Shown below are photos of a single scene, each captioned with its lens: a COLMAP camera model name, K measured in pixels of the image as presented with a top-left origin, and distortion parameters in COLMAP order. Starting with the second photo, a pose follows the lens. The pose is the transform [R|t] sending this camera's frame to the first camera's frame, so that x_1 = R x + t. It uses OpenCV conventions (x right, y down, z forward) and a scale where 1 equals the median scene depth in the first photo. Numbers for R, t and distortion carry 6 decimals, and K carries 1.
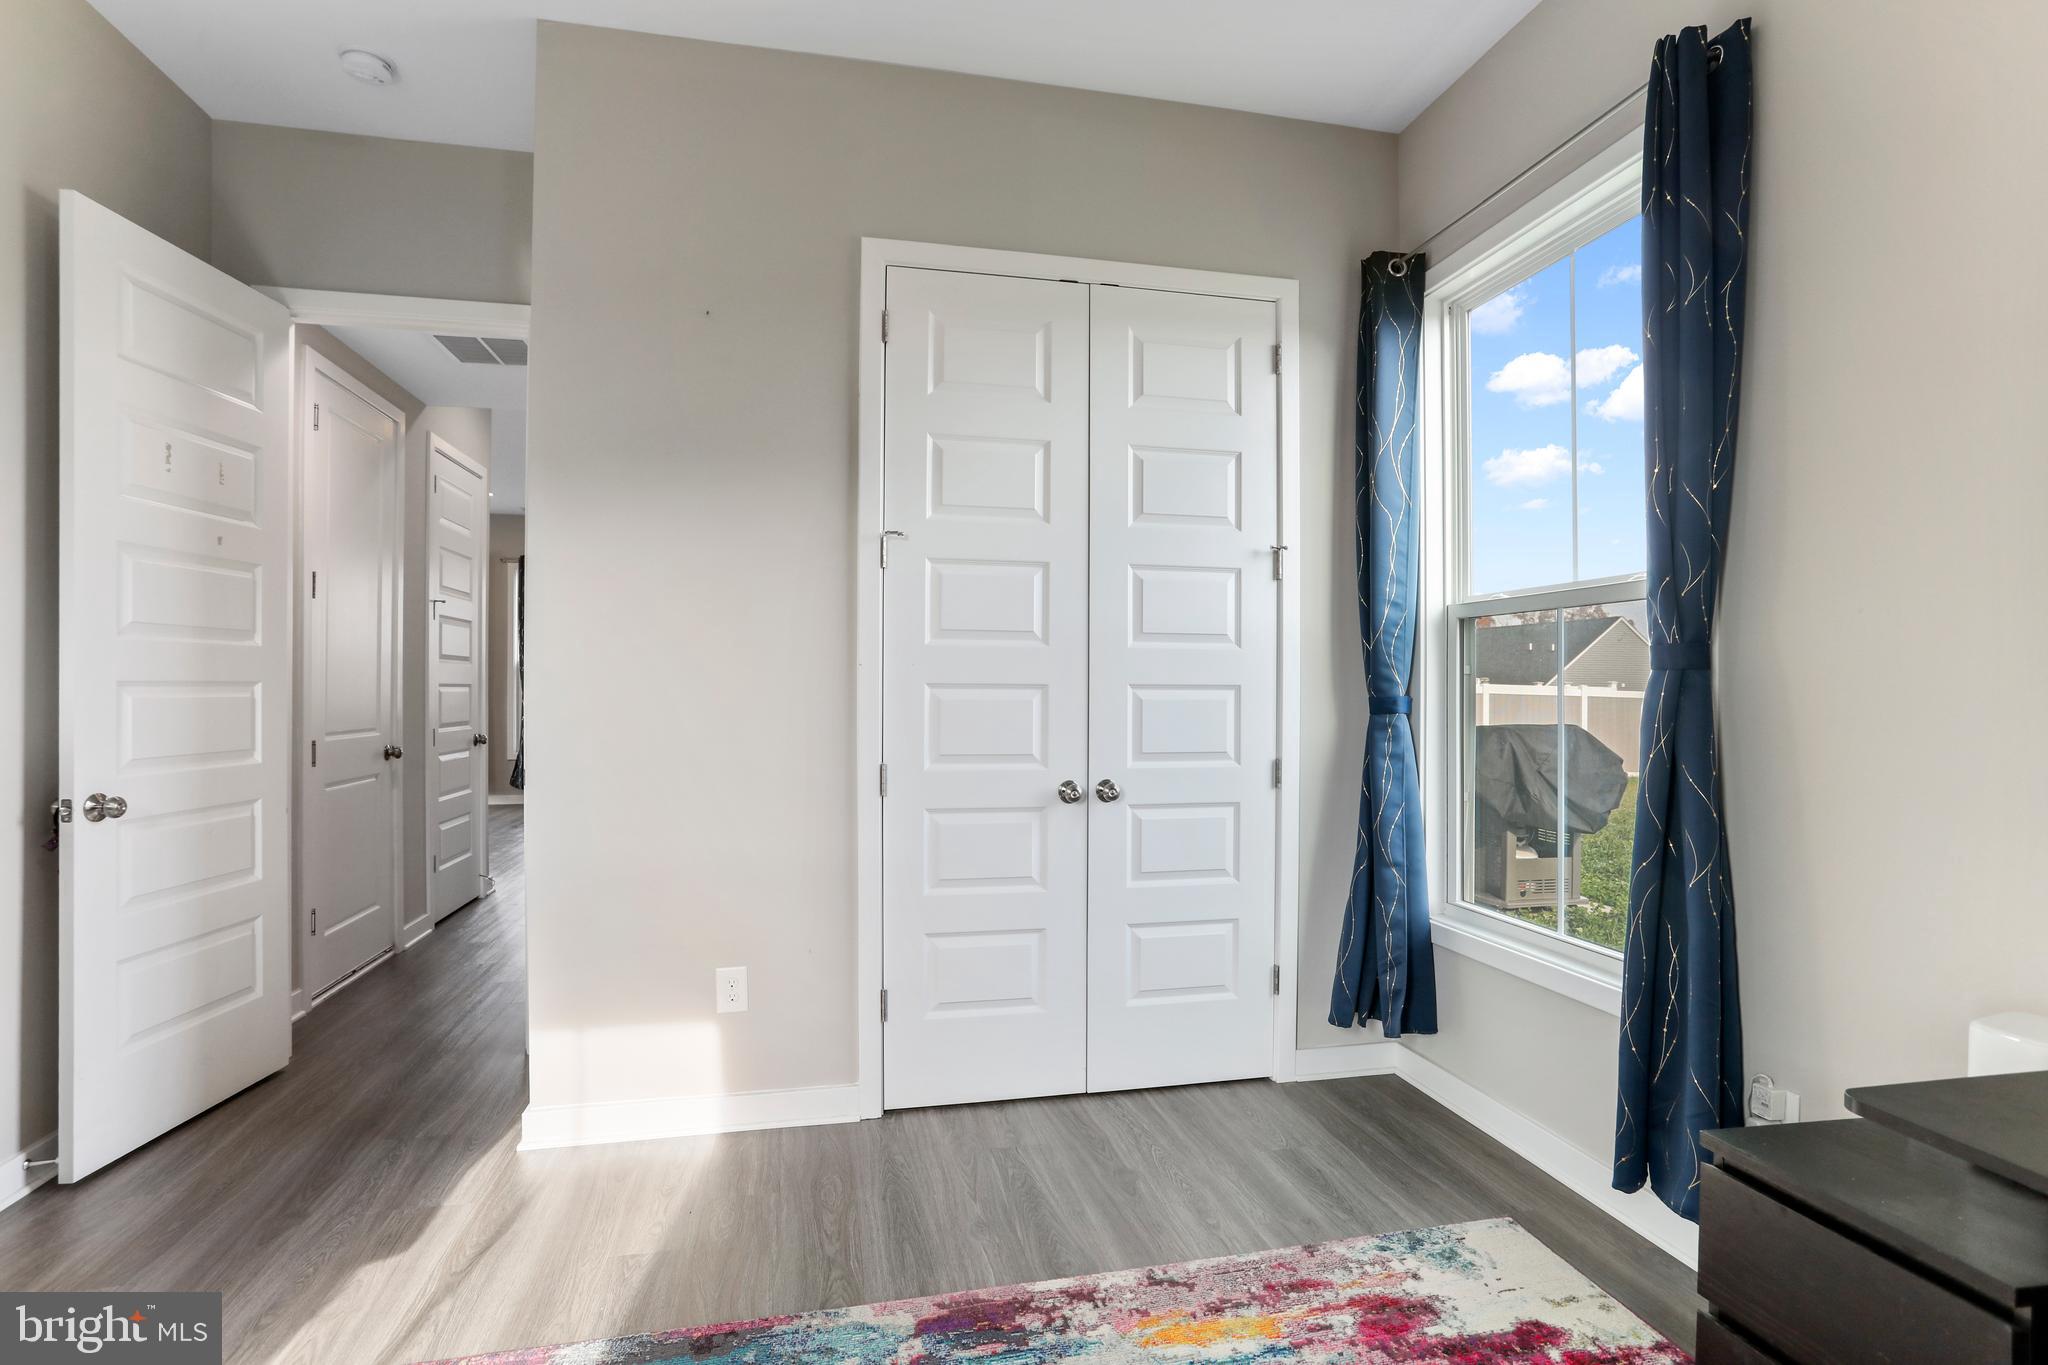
lens RADIAL K [[999.5, 0, 1025.2], [0, 999.5, 685.7], [0, 0, 1]] dist [-0.060602, 0.031032]
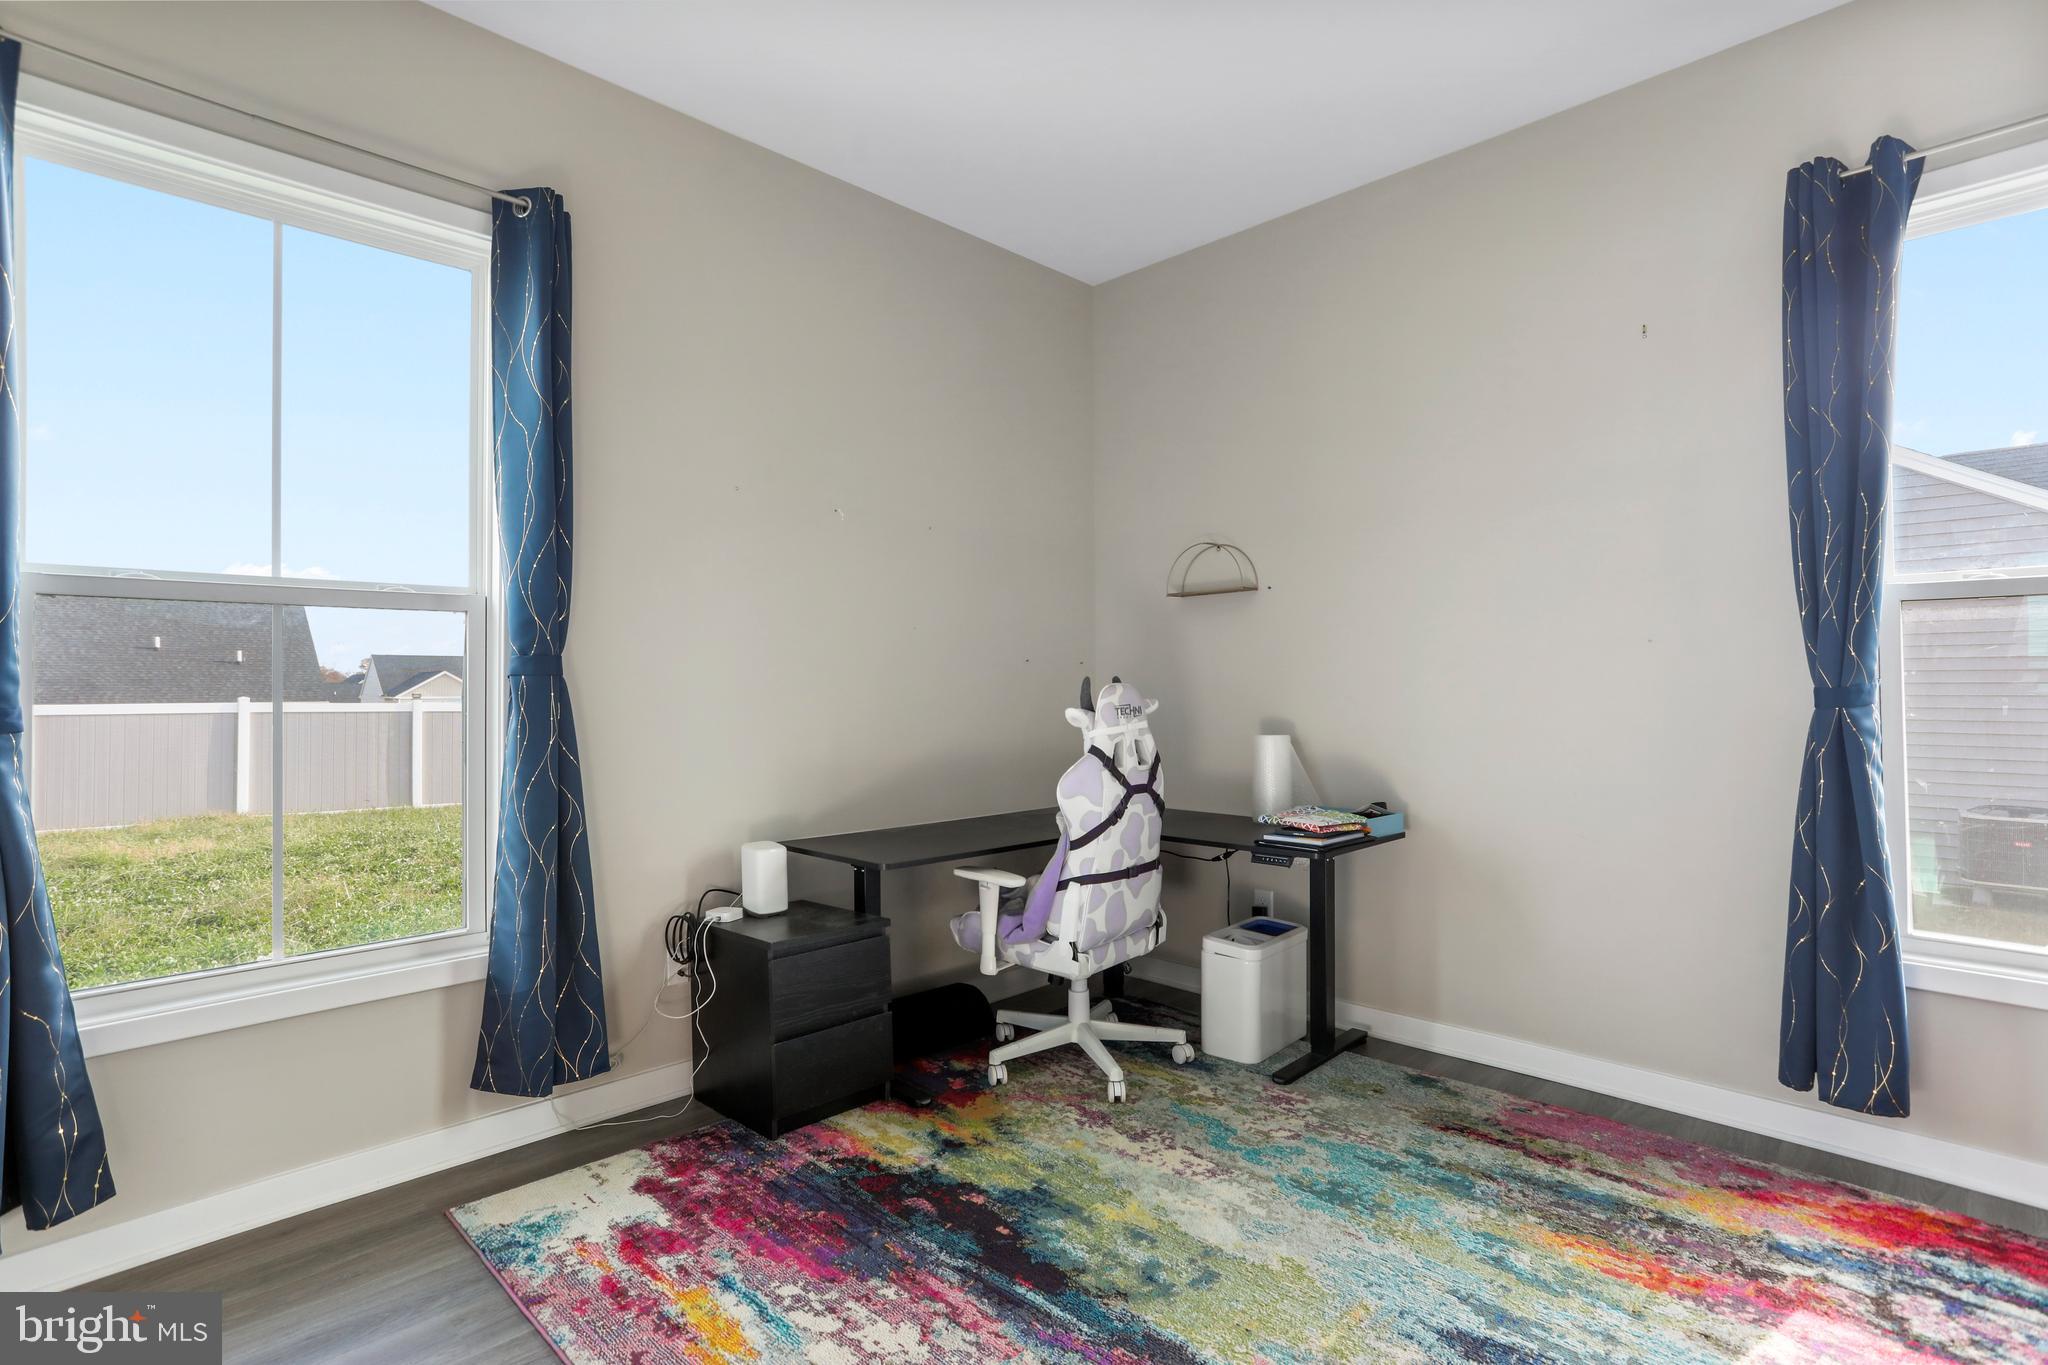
lens RADIAL K [[999.5, 0, 1025.2], [0, 999.5, 685.7], [0, 0, 1]] dist [-0.060602, 0.031032]
pose [[-0.545910, 0.000342, 0.837843, -0.791286], [0.003838, 0.999990, 0.002093, -0.001949], [-0.837835, 0.004358, -0.545907, 1.213272]]
